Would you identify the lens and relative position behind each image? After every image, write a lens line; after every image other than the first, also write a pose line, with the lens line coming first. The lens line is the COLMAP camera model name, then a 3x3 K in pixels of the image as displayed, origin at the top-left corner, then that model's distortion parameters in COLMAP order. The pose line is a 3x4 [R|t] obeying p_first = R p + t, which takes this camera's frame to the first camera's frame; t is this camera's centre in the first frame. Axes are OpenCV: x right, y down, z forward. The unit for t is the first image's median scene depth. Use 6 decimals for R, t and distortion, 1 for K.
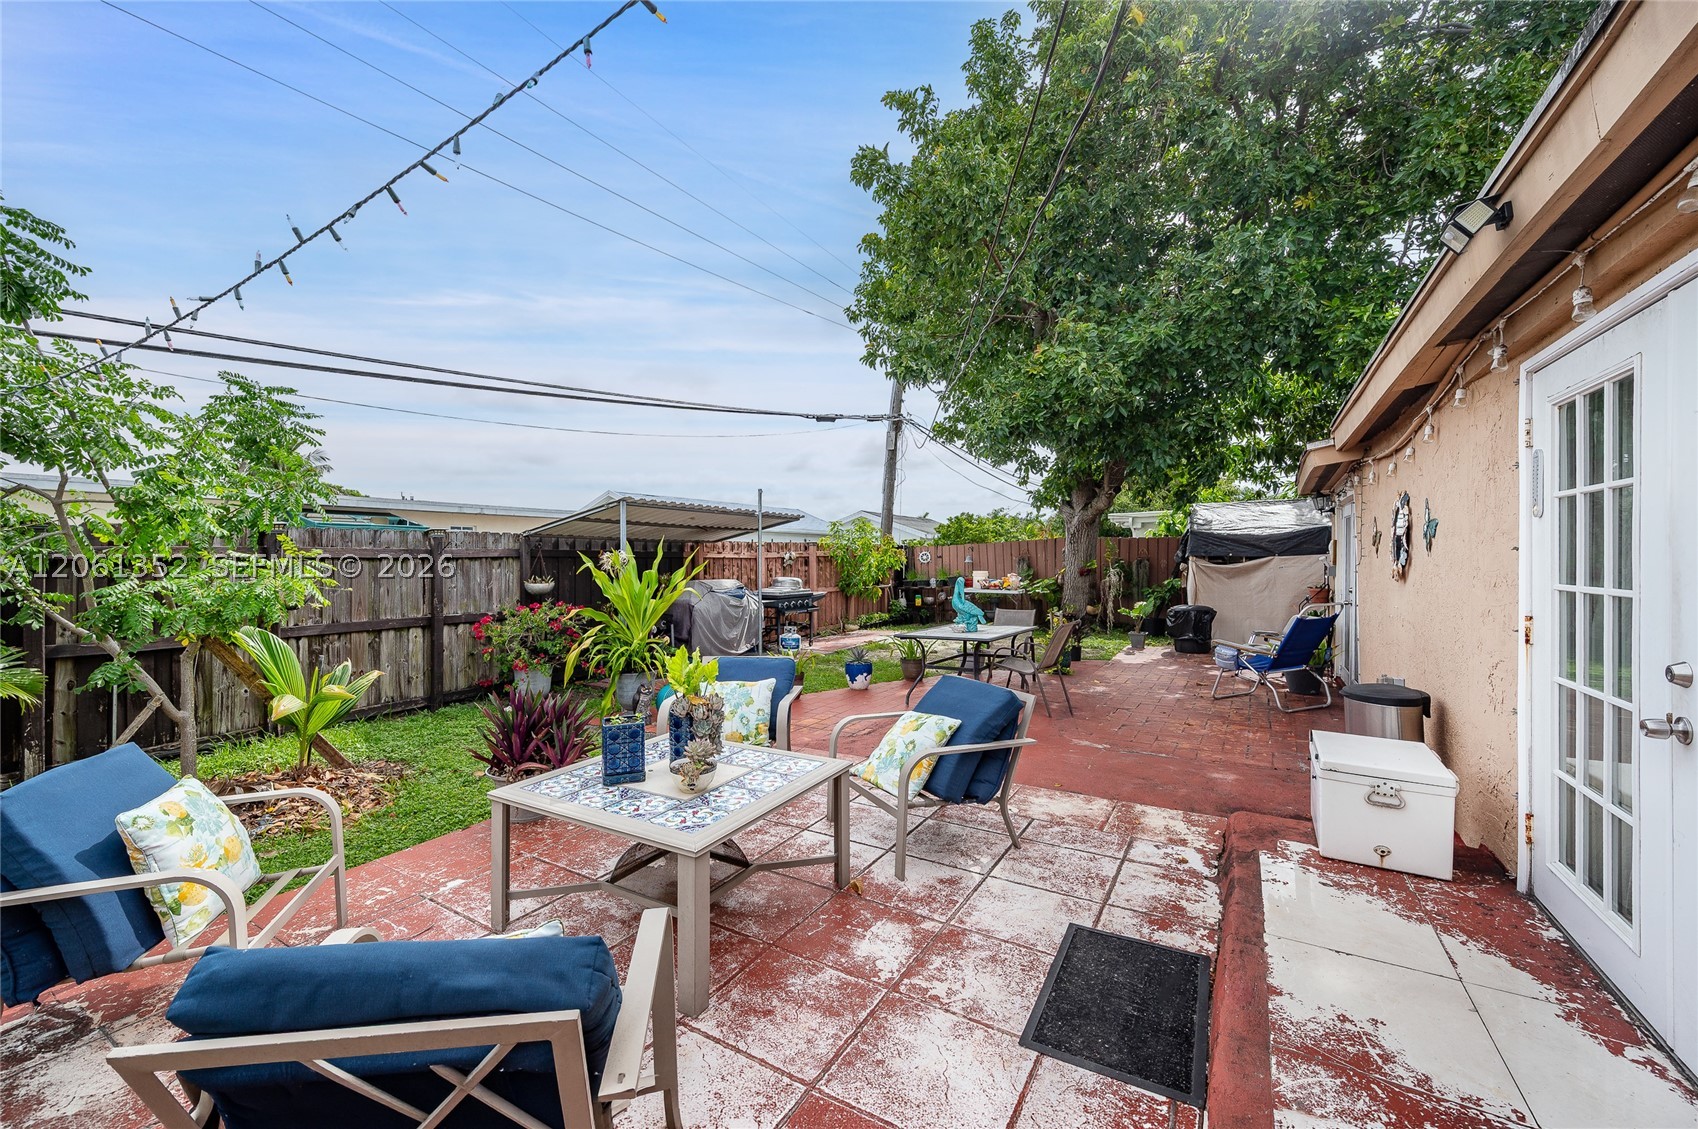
lens RADIAL K [[685.3, 0, 849.0], [0, 685.3, 564.5], [0, 0, 1]] dist [0.000298, 0.000097]
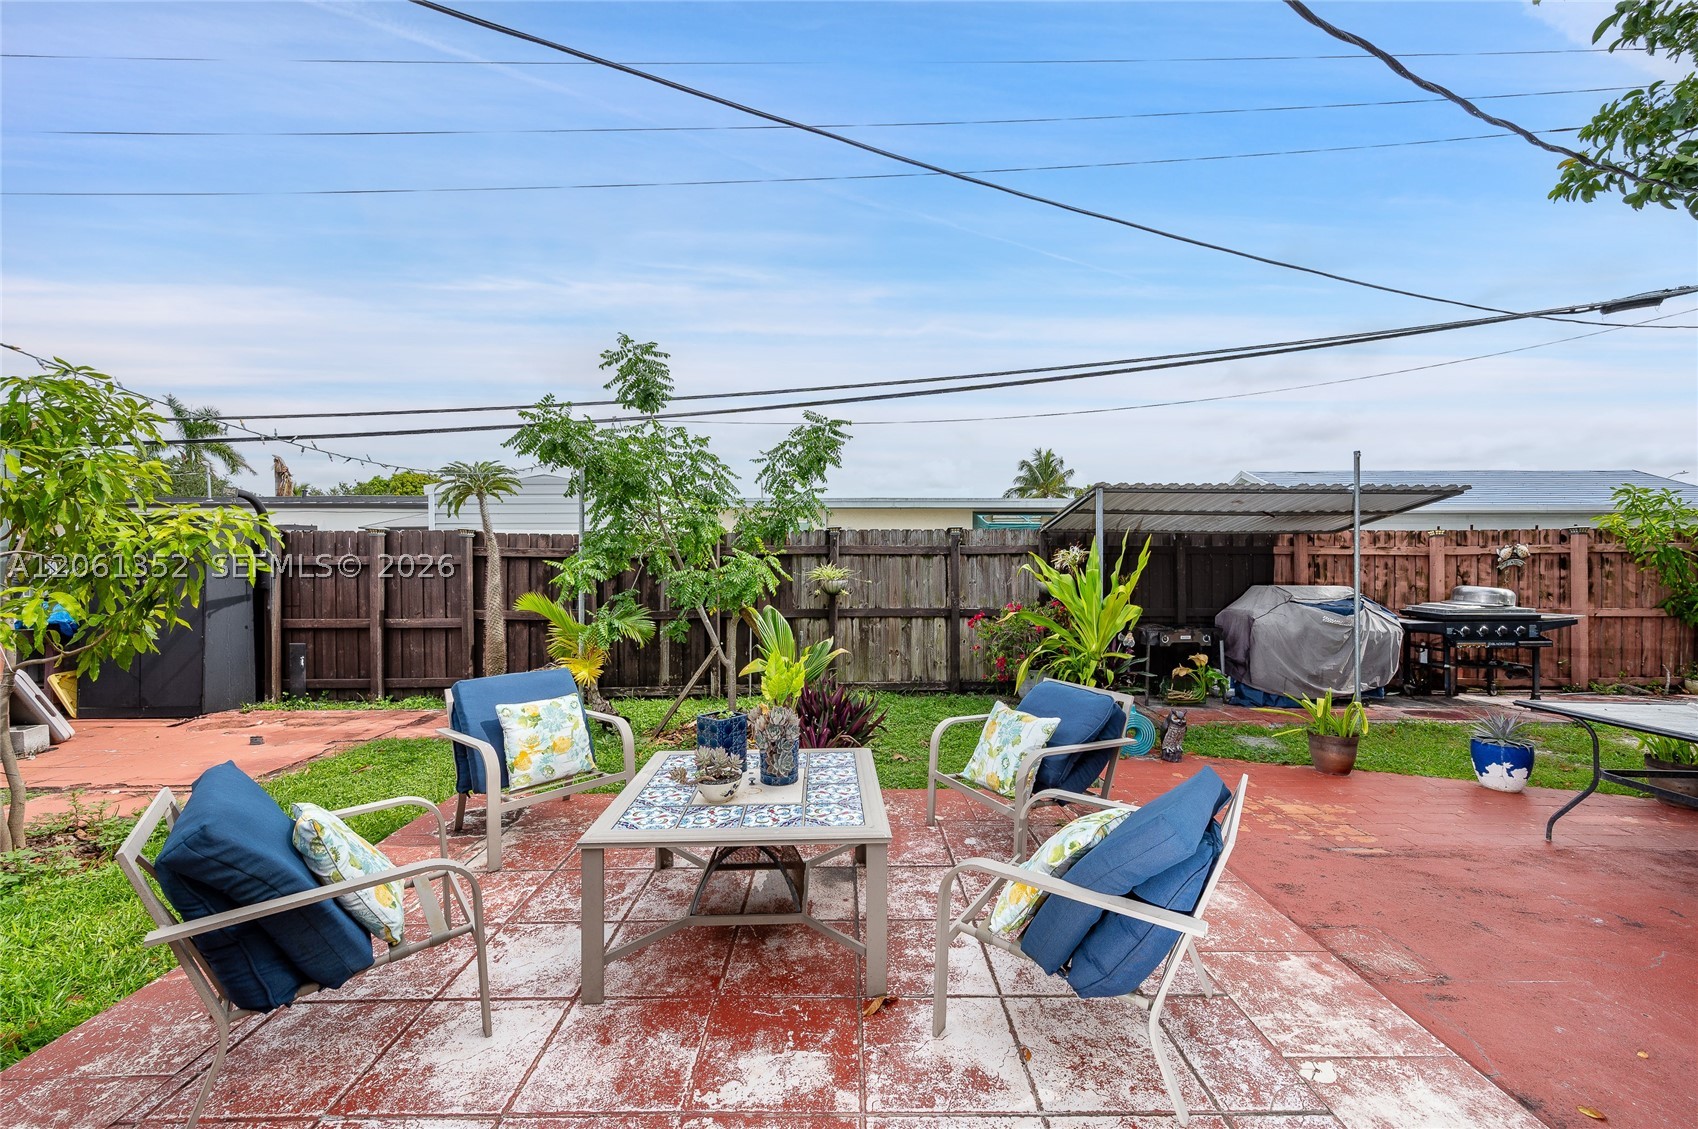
lens RADIAL K [[744.9, 0, 853.5], [0, 744.9, 568.8], [0, 0, 1]] dist [0.001468, 0.000264]
pose [[0.499321, 0.019881, -0.866189, 0.199382], [-0.009785, 0.999802, 0.017307, -0.003196], [0.866362, -0.000166, 0.499417, 0.169356]]
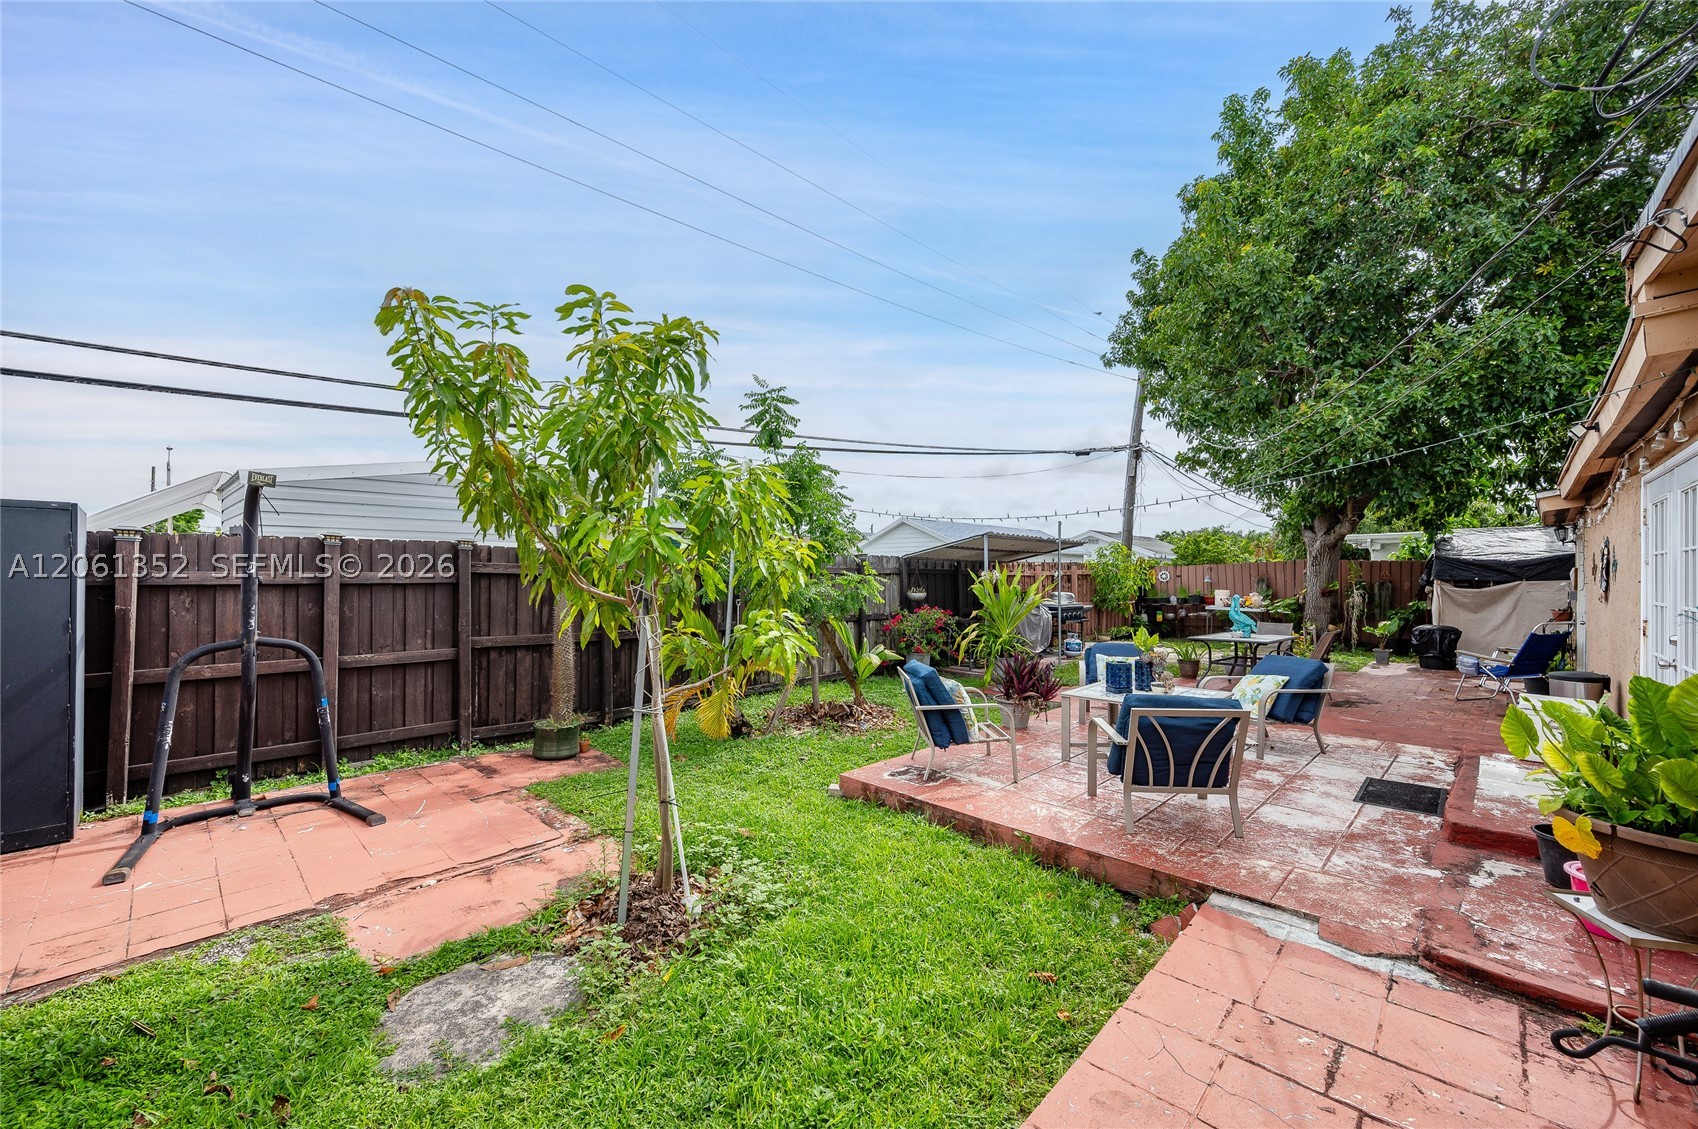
lens RADIAL K [[772.7, 0, 880.8], [0, 772.7, 568.9], [0, 0, 1]] dist [0.002845, -0.013629]
pose [[0.987140, 0.013639, -0.159272, -0.179612], [-0.015865, 0.999793, -0.012716, -0.000012], [0.159066, 0.015079, 0.987153, -0.354203]]
